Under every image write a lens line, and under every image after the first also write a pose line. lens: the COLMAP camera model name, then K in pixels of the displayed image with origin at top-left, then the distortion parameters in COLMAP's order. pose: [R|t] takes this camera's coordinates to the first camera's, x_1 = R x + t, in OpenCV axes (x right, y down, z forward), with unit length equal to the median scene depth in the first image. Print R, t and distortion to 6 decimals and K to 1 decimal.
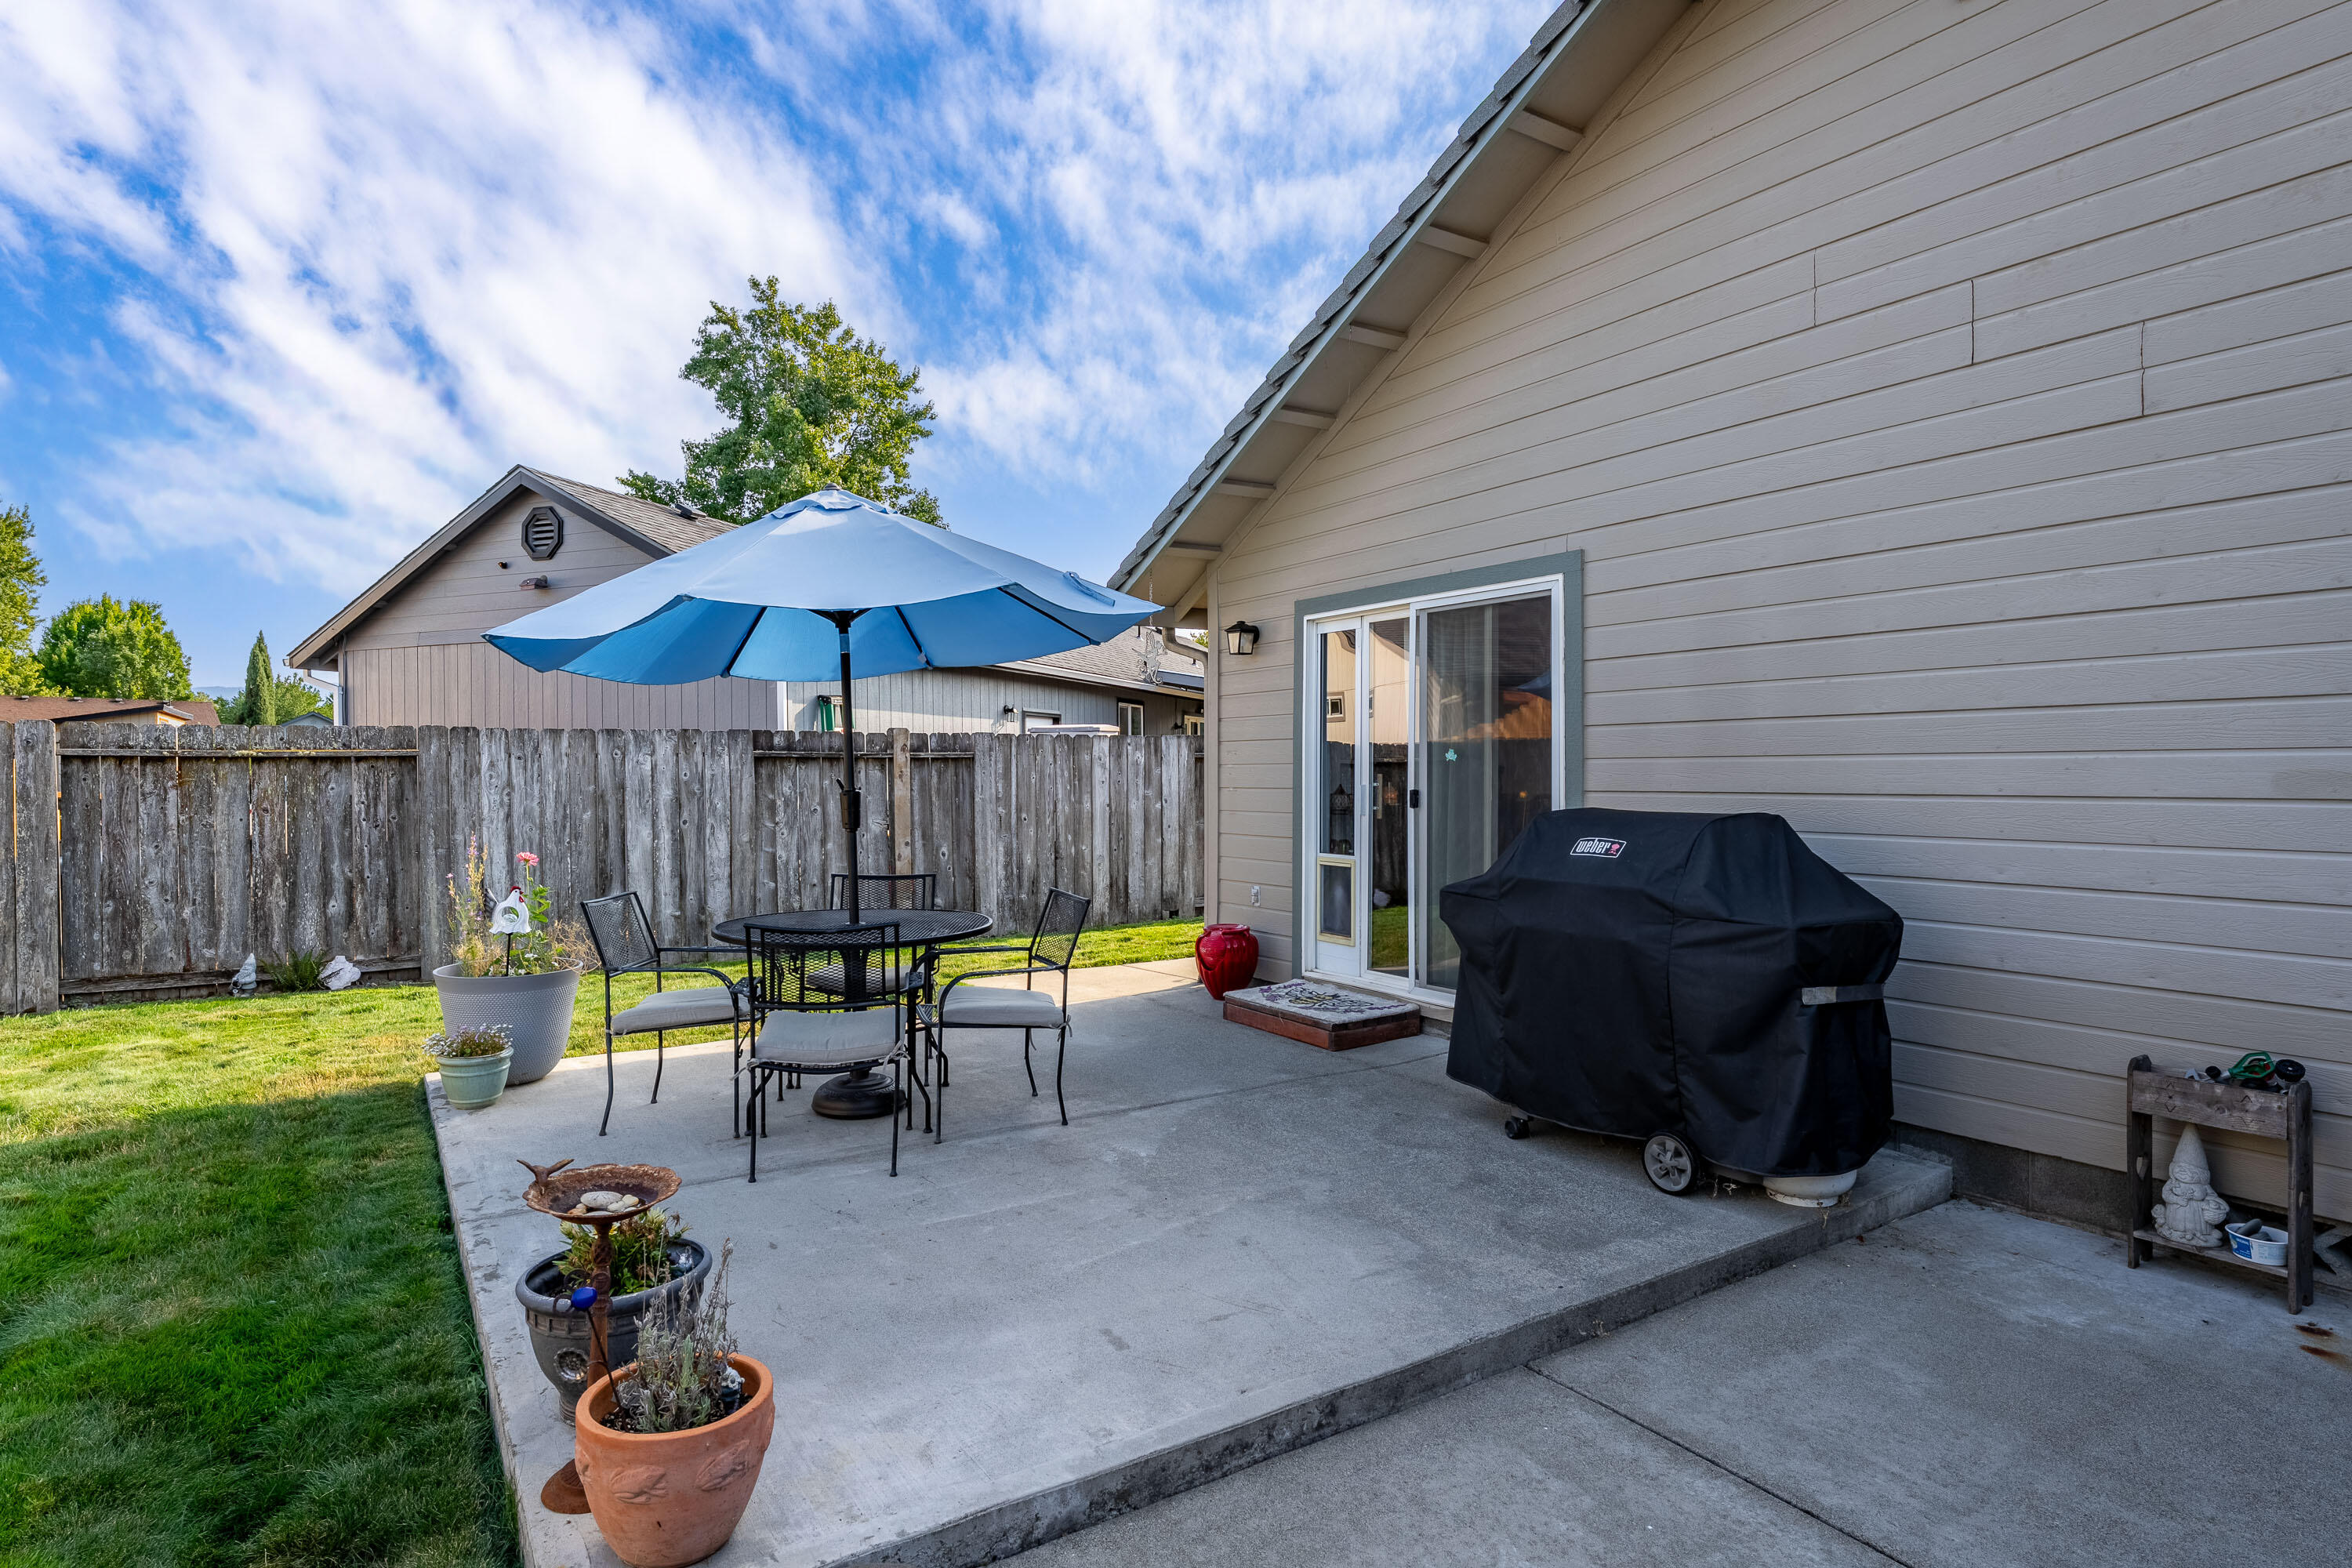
lens RADIAL K [[1260.7, 0, 1174.4], [0, 1260.7, 776.9], [0, 0, 1]] dist [-0.007841, 0.001447]
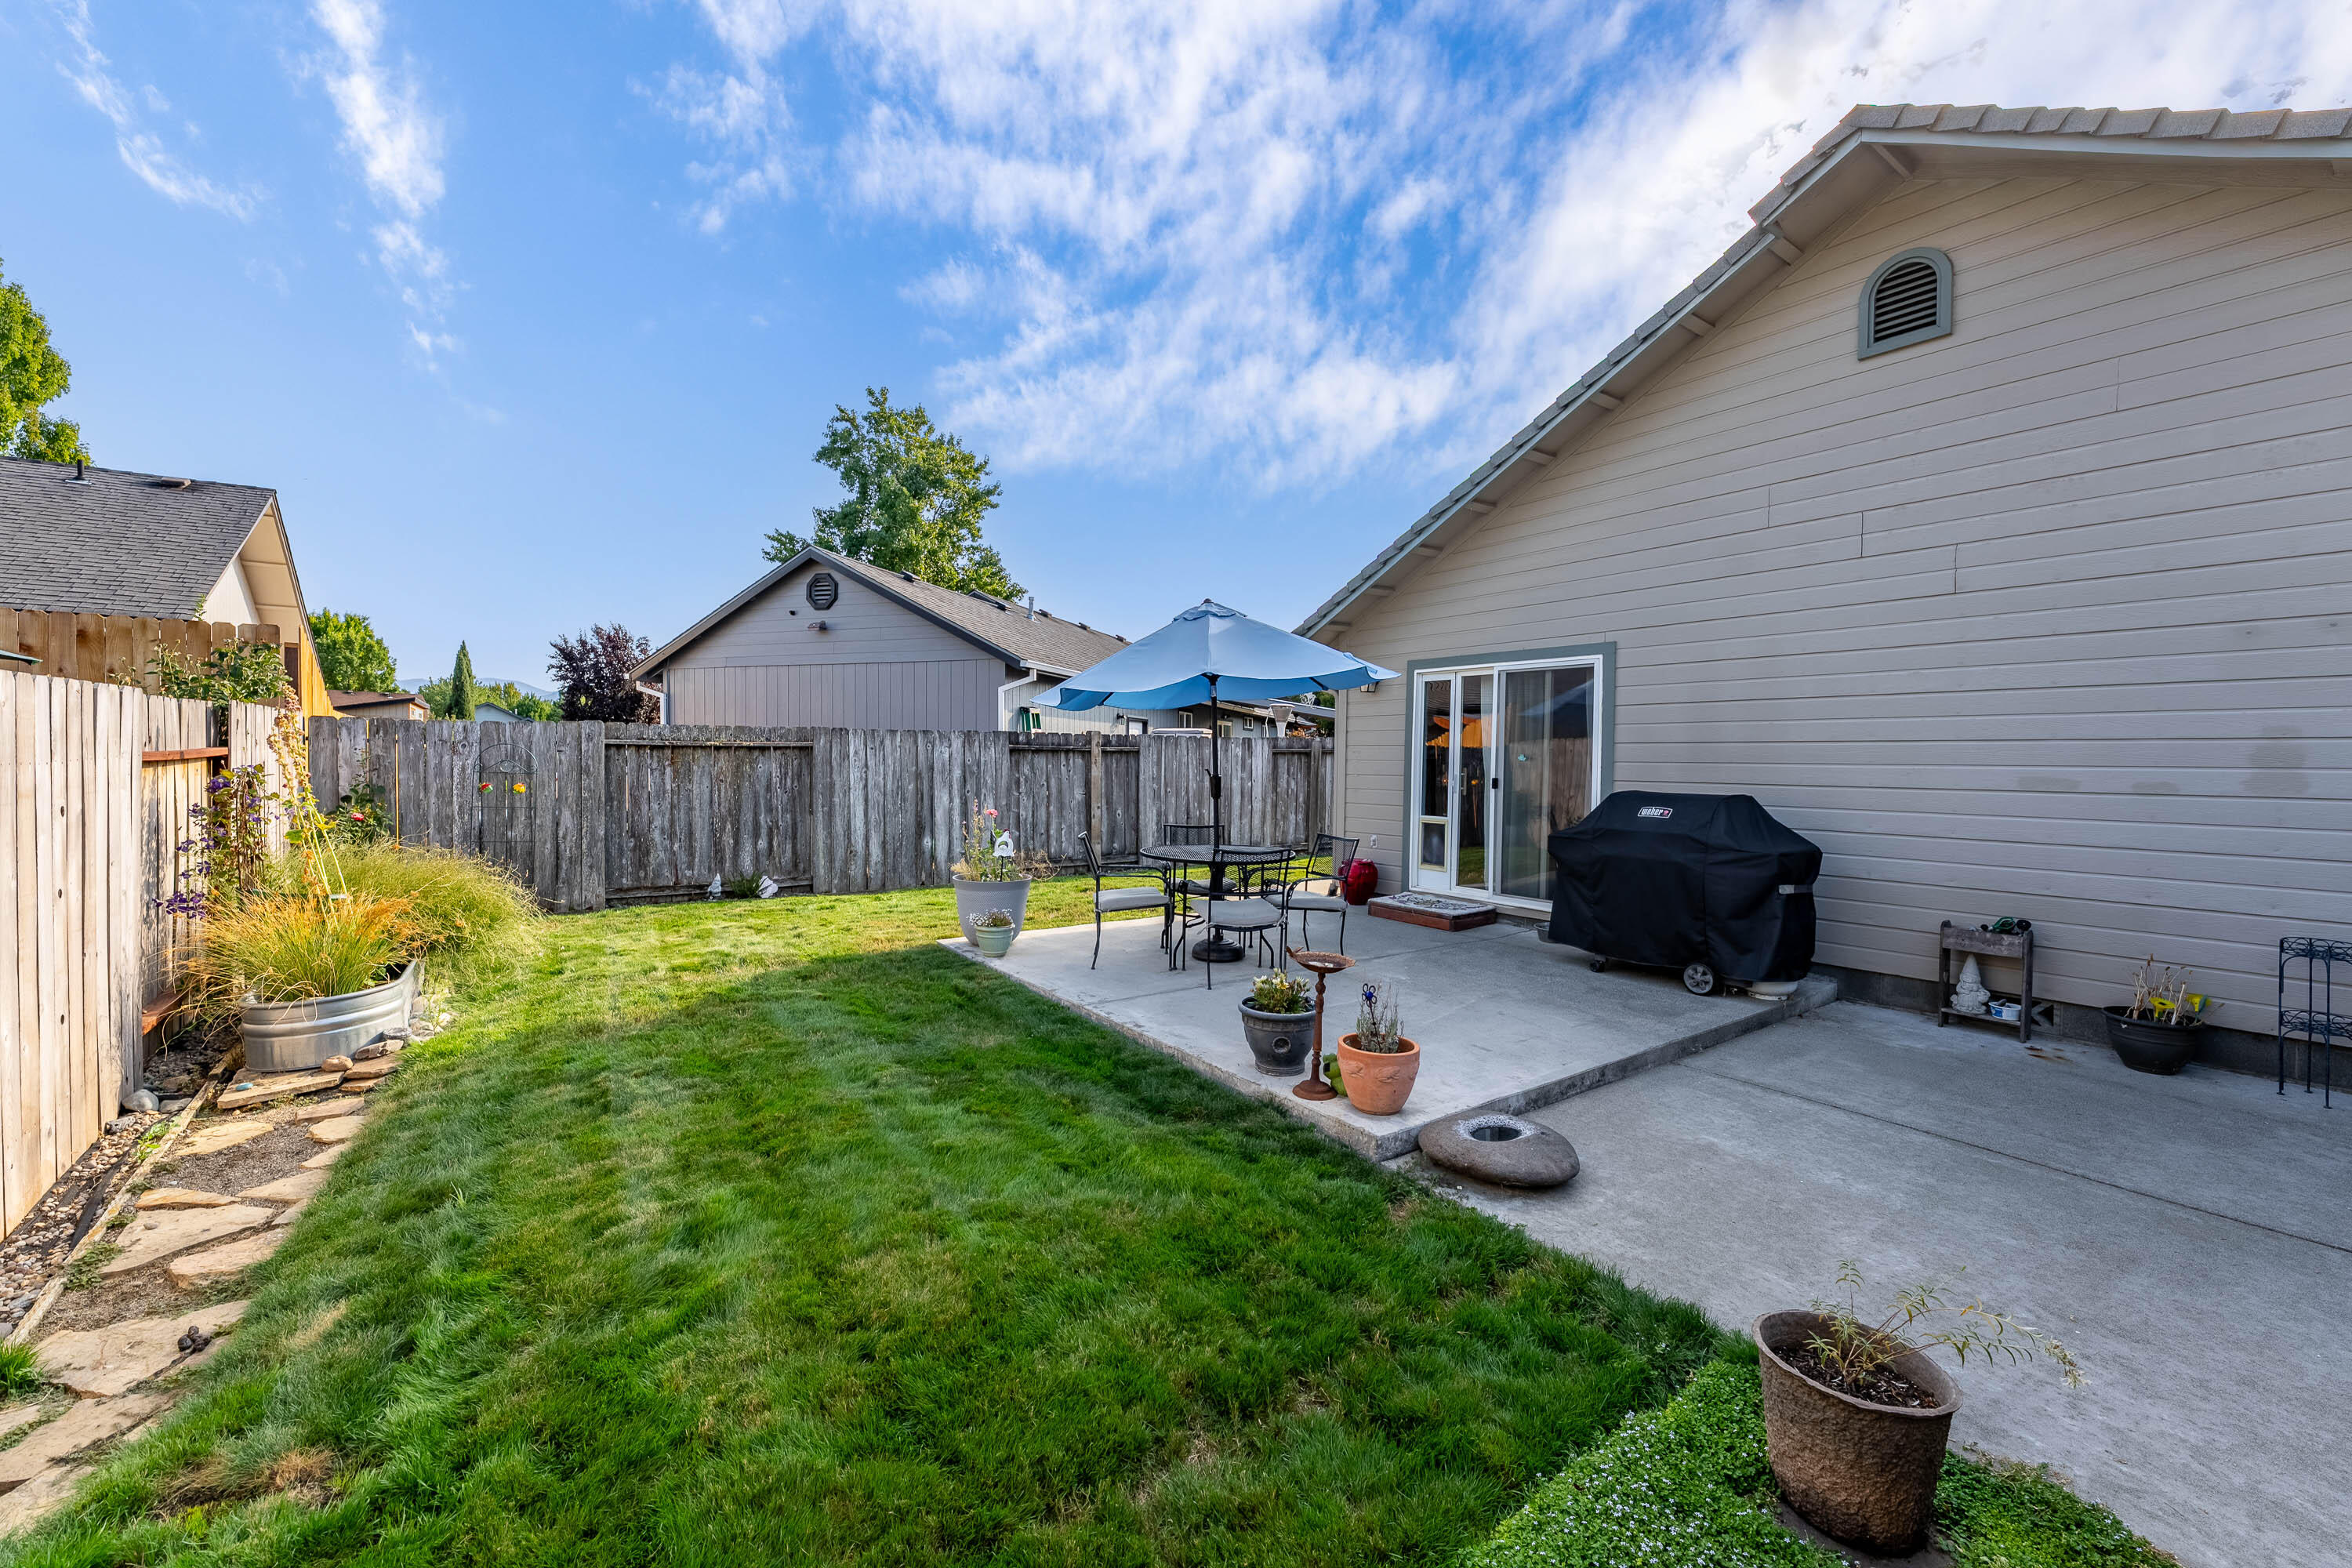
lens RADIAL K [[945.6, 0, 1179.0], [0, 945.6, 783.2], [0, 0, 1]] dist [-0.006809, -0.000324]
pose [[0.998818, 0.011841, 0.047142, -0.261640], [-0.012977, 0.999631, 0.023852, -0.006587], [-0.046842, -0.024435, 0.998603, -0.213667]]
